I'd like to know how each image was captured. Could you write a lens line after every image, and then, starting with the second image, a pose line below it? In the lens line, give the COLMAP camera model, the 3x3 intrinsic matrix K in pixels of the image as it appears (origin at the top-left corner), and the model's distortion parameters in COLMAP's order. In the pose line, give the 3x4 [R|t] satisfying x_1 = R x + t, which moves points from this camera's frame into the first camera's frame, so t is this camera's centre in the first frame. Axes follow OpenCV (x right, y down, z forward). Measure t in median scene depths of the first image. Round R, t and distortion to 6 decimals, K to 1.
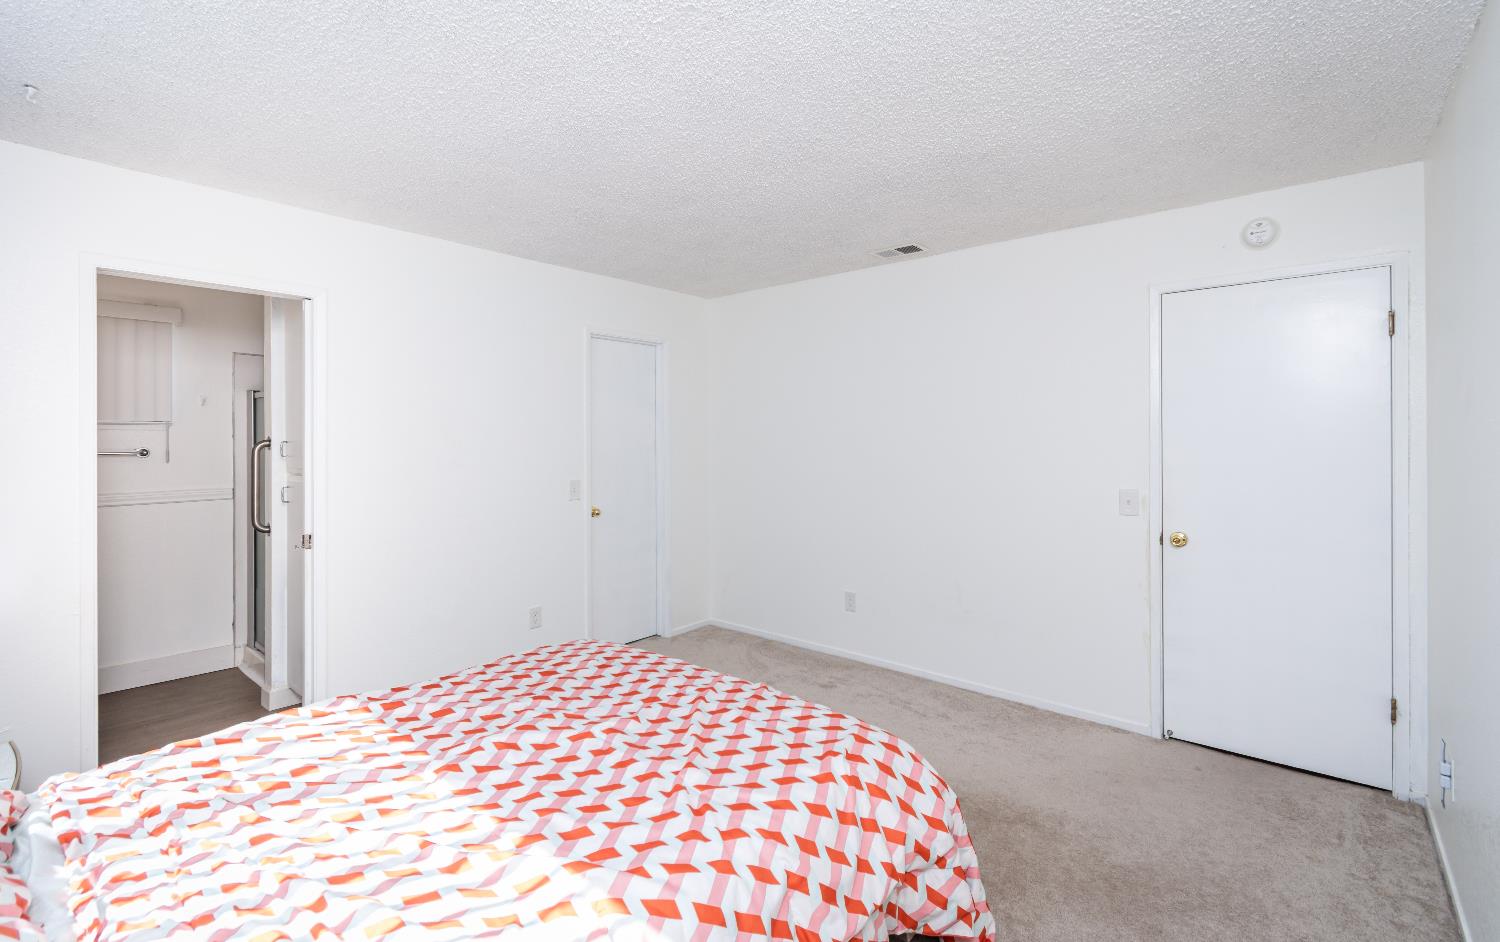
lens RADIAL K [[669.8, 0, 750.0], [0, 669.8, 471.0], [0, 0, 1]] dist [-0.000749, -0.000096]
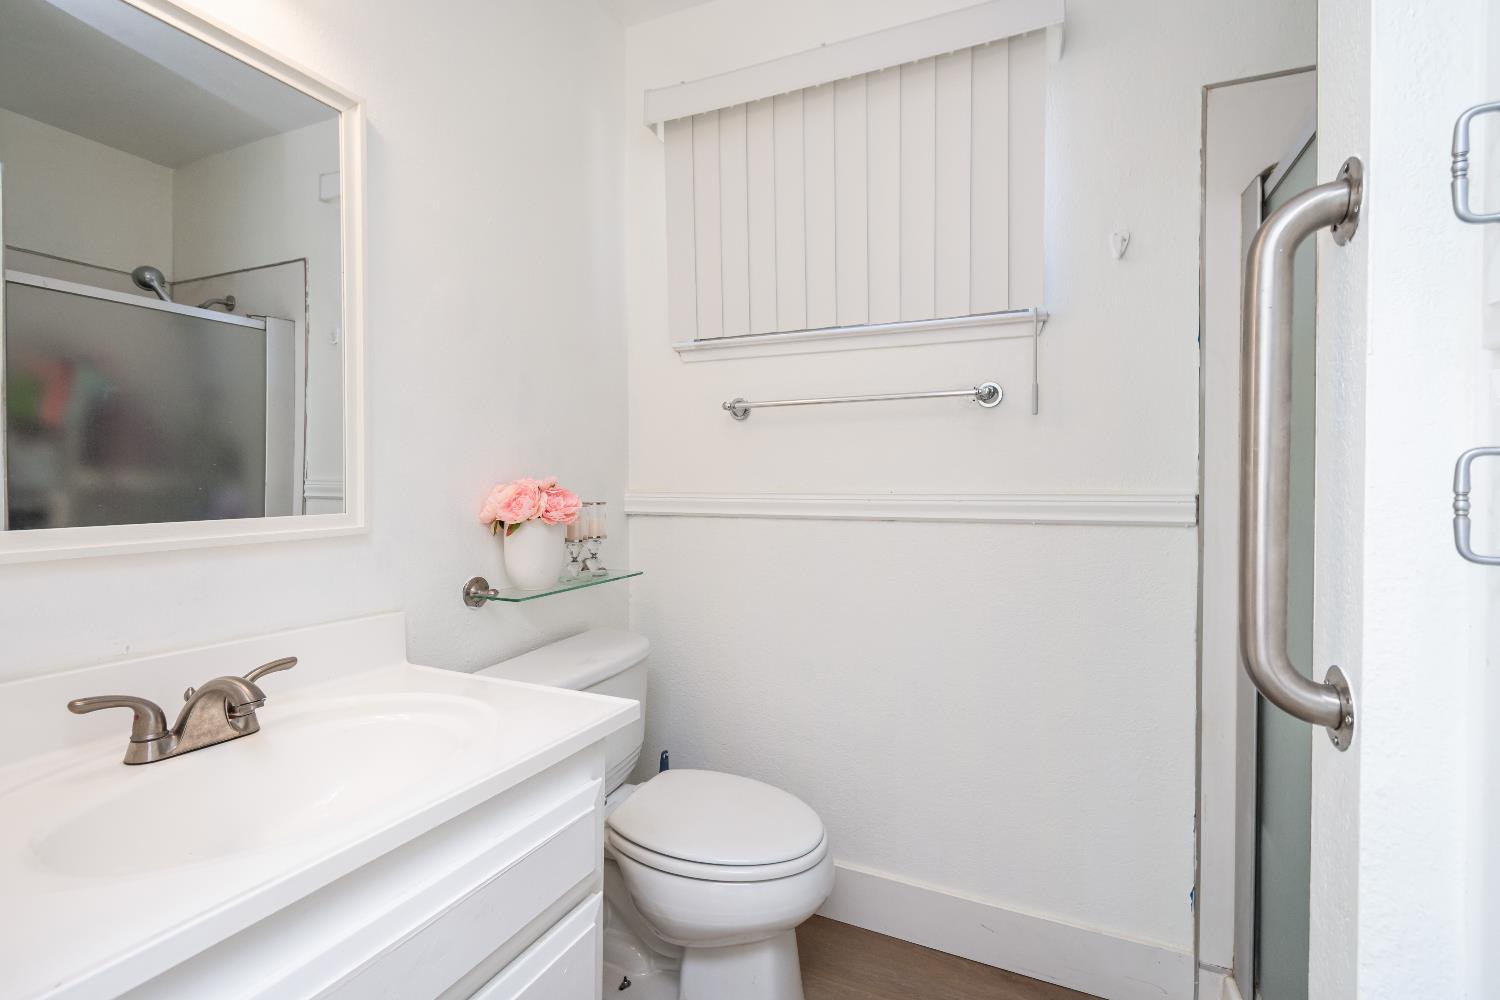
lens RADIAL K [[689.8, 0, 750.0], [0, 689.8, 500.0], [0, 0, 1]] dist [-0.000030, -0.000053]
pose [[0.286764, 0.014883, -0.957886, -0.564007], [0.004049, 0.999852, 0.016748, 0.028979], [0.957993, -0.008681, 0.286661, 0.765246]]
